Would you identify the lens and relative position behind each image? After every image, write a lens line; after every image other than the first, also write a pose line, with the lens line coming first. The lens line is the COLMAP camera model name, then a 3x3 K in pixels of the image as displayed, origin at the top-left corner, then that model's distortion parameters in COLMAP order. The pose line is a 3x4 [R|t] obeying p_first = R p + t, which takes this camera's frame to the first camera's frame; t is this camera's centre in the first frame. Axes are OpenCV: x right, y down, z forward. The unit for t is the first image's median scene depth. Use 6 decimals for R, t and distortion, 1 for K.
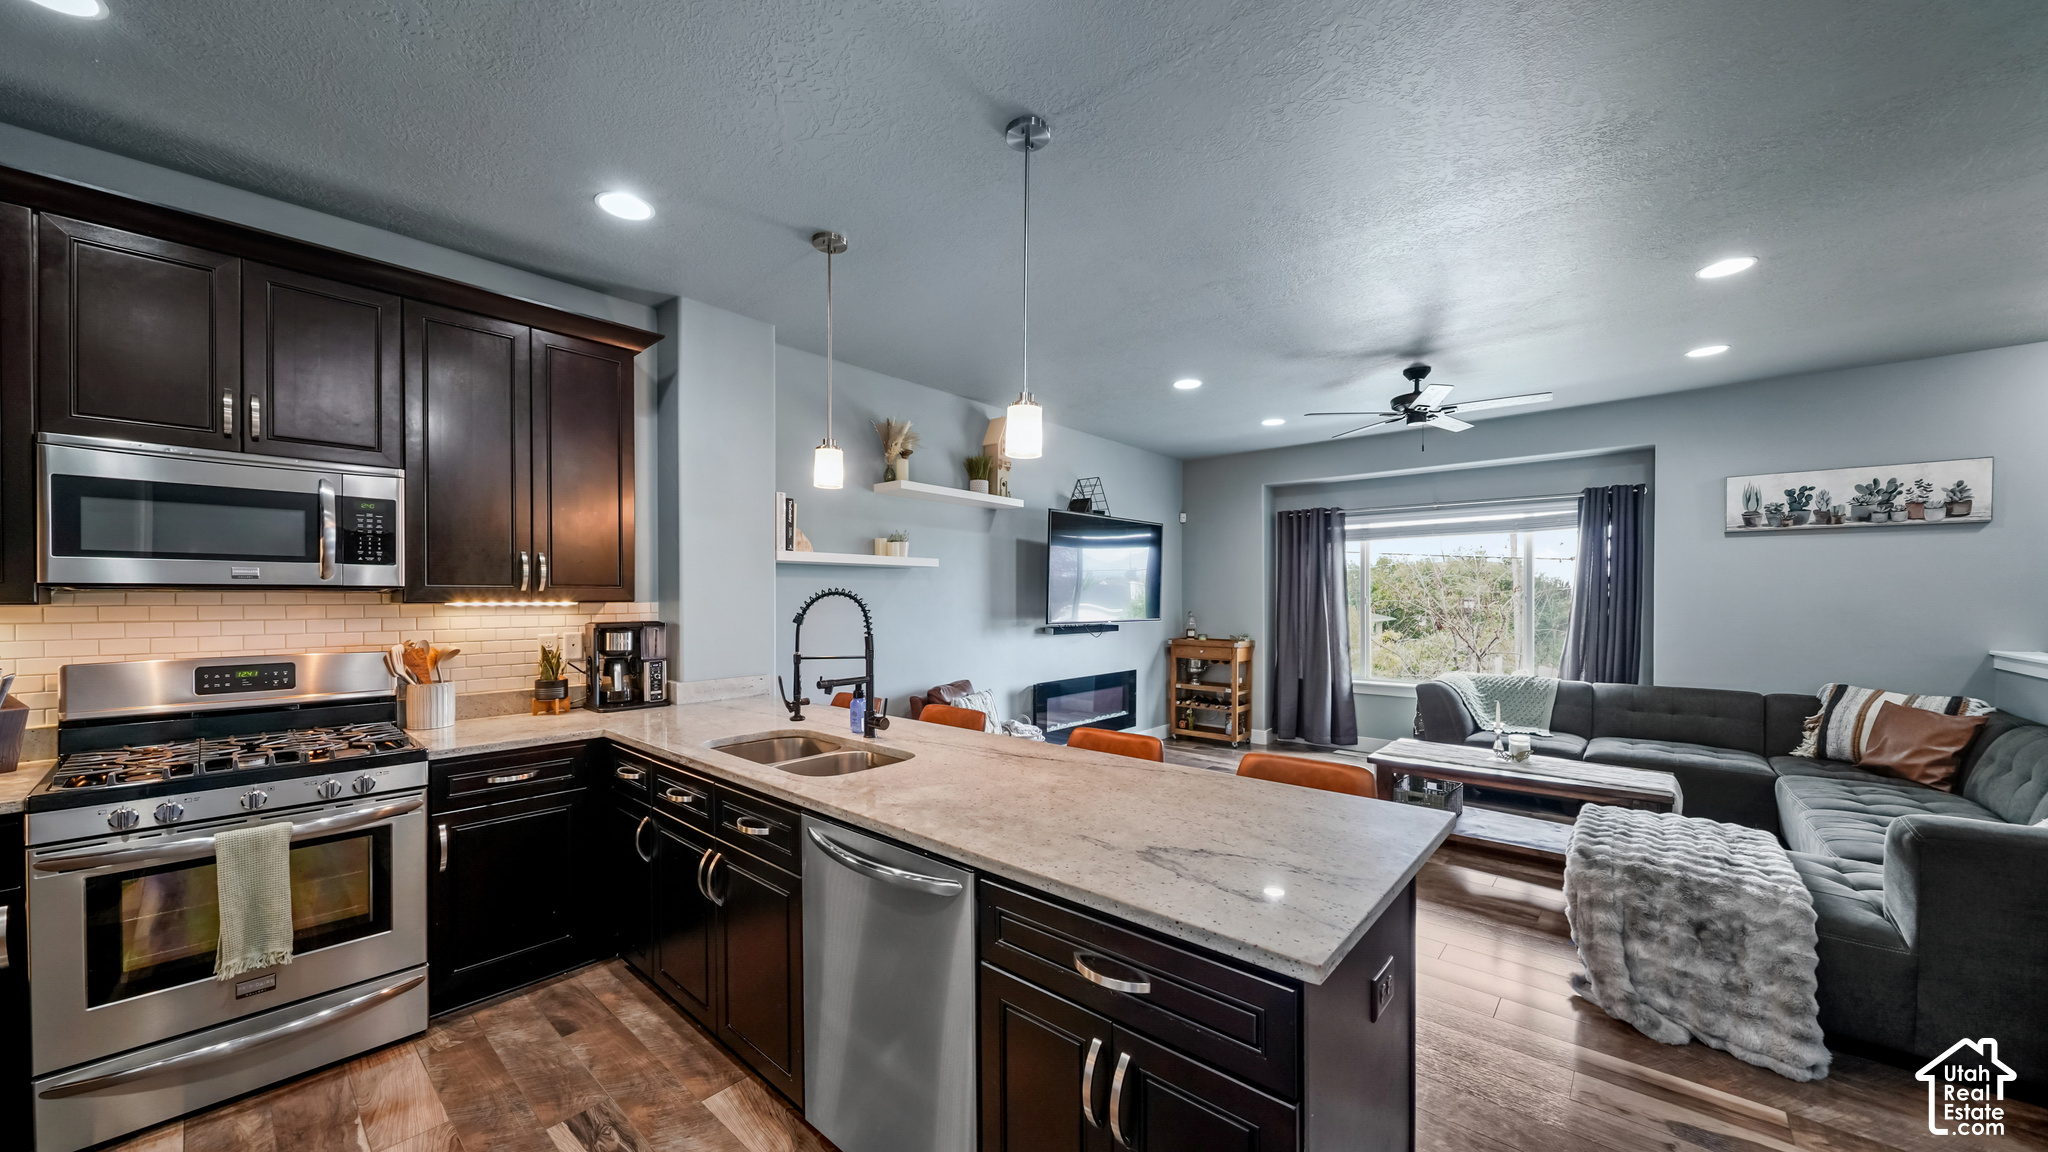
lens RADIAL K [[715.8, 0, 1011.4], [0, 715.8, 601.1], [0, 0, 1]] dist [-0.004703, -0.000577]
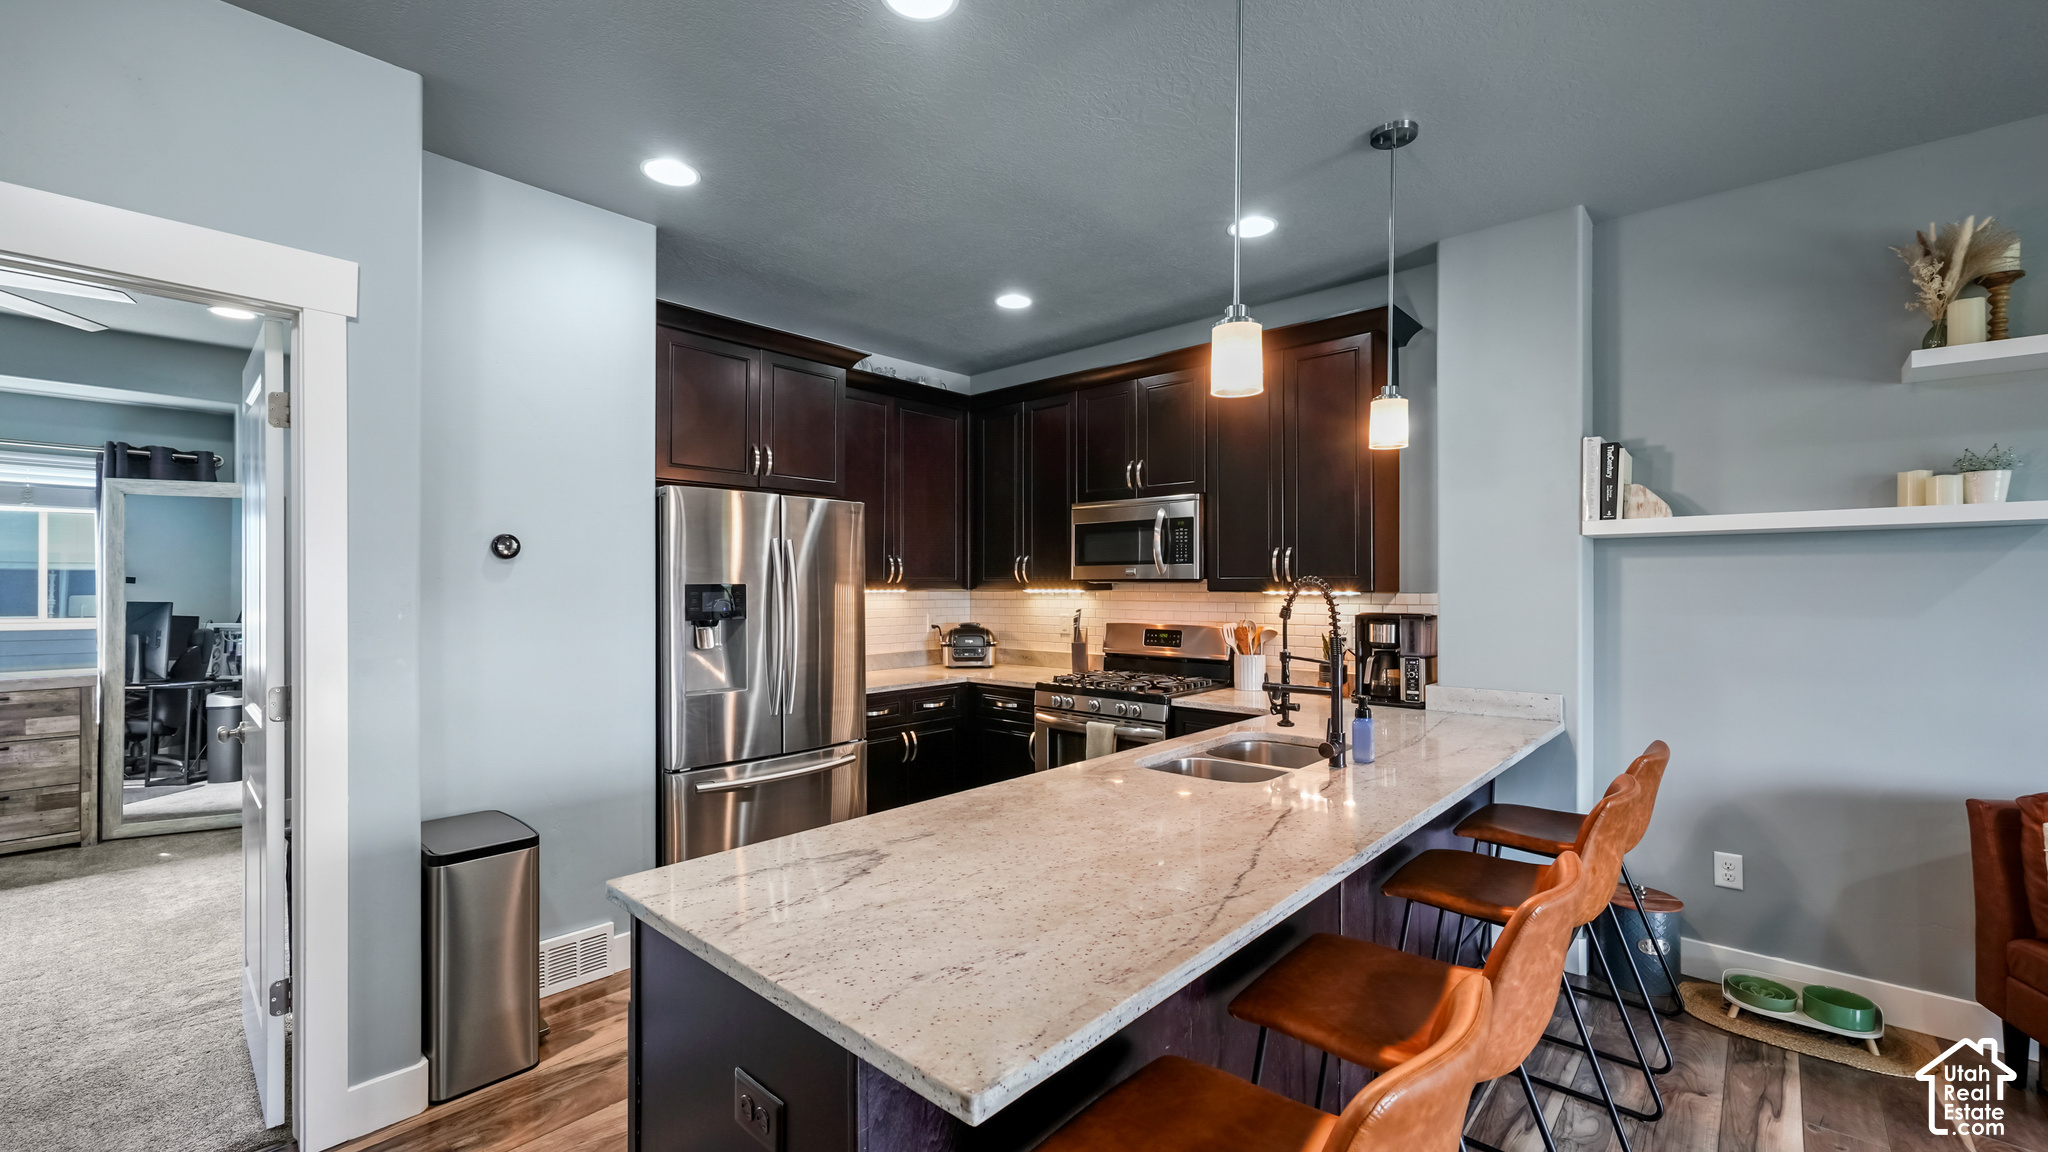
lens RADIAL K [[833.1, 0, 1024.0], [0, 833.1, 576.0], [0, 0, 1]] dist [-0.003819, -0.000762]
pose [[-0.009524, -0.011085, -0.999893, 0.638402], [-0.005594, 0.999923, -0.011032, -0.005973], [0.999939, 0.005488, -0.009585, 0.586907]]
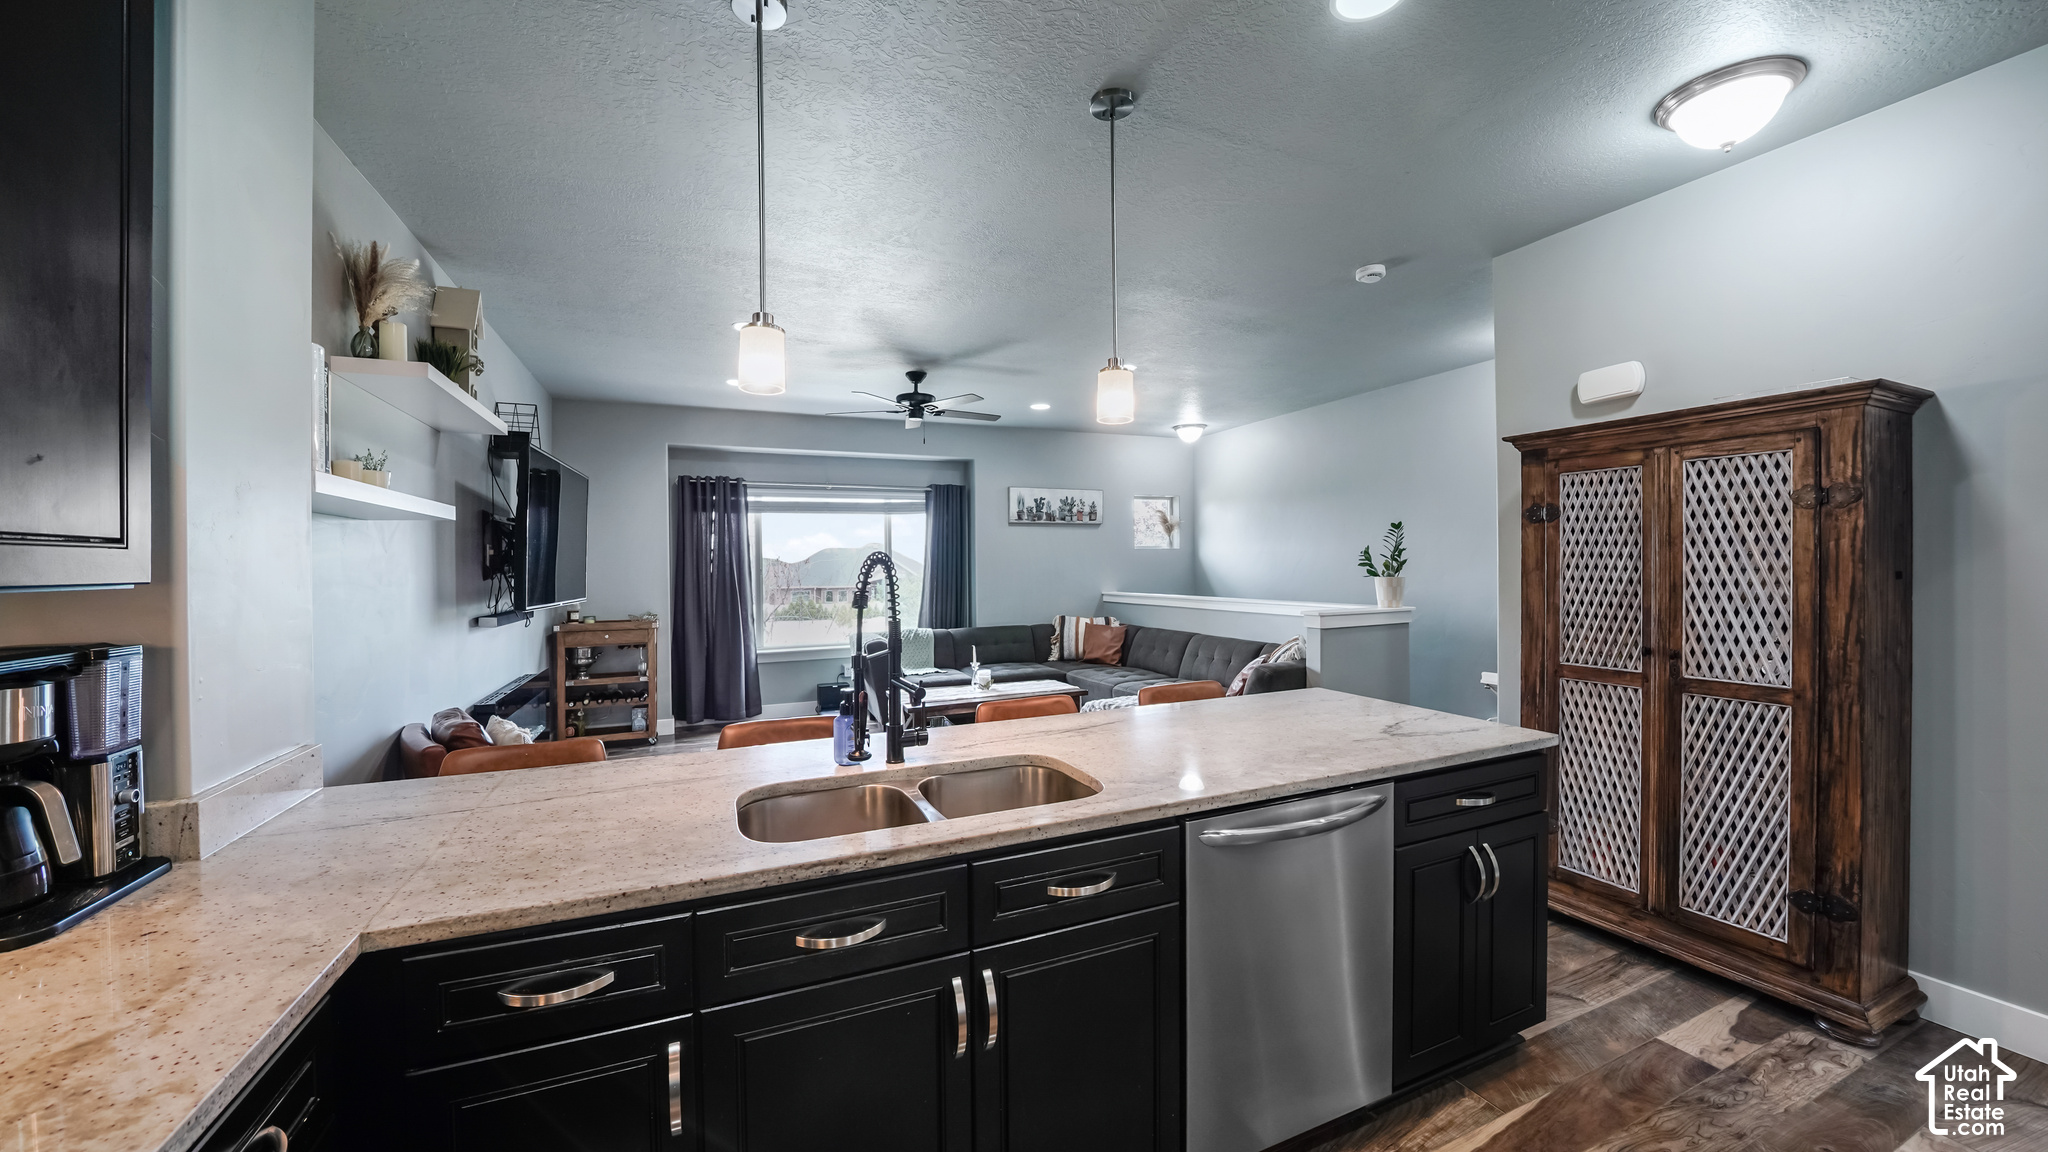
lens RADIAL K [[741.2, 0, 1024.3], [0, 741.2, 566.9], [0, 0, 1]] dist [-0.018907, -0.000050]
pose [[0.417435, -0.007406, 0.908677, -0.720970], [0.017896, 0.999840, -0.000073, -0.001892], [-0.908530, 0.016292, 0.417501, 0.507662]]
